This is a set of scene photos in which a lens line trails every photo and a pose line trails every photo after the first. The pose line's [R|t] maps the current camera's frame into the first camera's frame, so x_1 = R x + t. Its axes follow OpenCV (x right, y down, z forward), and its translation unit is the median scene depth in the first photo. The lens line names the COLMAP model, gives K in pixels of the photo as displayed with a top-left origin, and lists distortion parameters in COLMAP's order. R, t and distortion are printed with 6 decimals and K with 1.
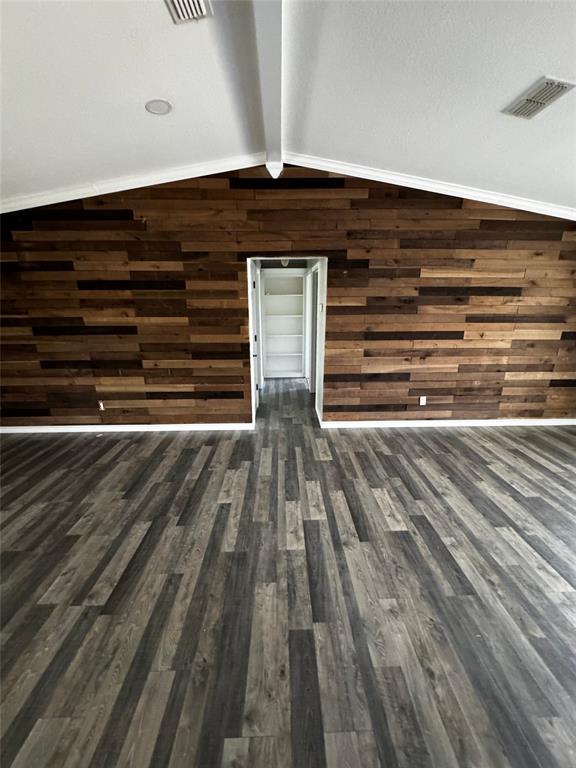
lens RADIAL K [[308.9, 0, 288.0], [0, 308.9, 384.1], [0, 0, 1]] dist [-0.002160, 0.000085]
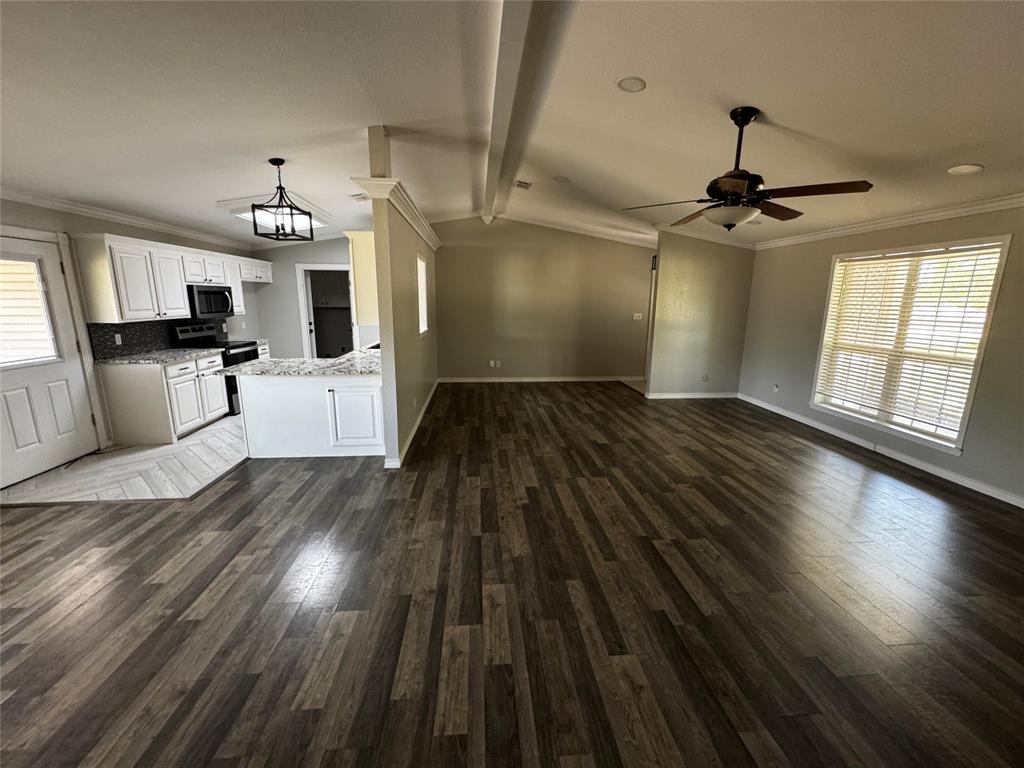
lens RADIAL K [[411.8, 0, 512.9], [0, 411.8, 383.9], [0, 0, 1]] dist [-0.002160, 0.000085]
pose [[-0.998024, 0.009410, -0.062121, 0.035732], [-0.019797, 0.891256, 0.453068, -0.442702], [0.059629, 0.453402, -0.889309, 1.677302]]
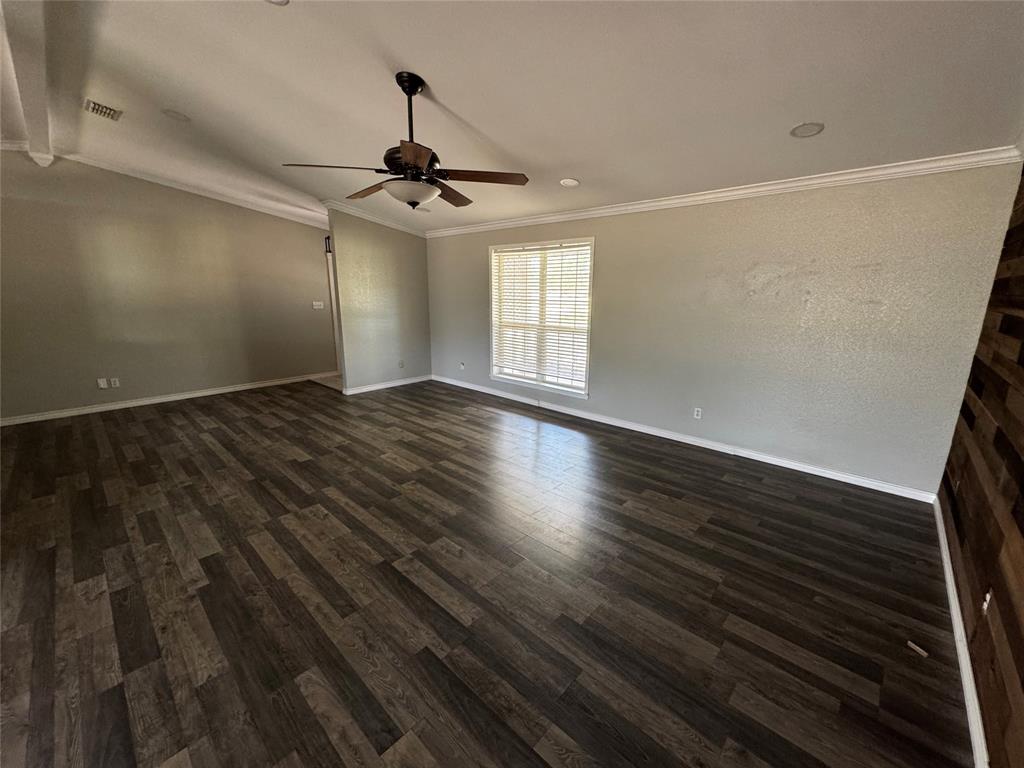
lens RADIAL K [[411.8, 0, 511.8], [0, 411.8, 383.7], [0, 0, 1]] dist [-0.002160, 0.000085]
pose [[-0.698567, 0.163928, -0.696514, -0.004701], [-0.187815, 0.897267, 0.399545, -0.373288], [0.690456, 0.409925, -0.596013, 1.469287]]
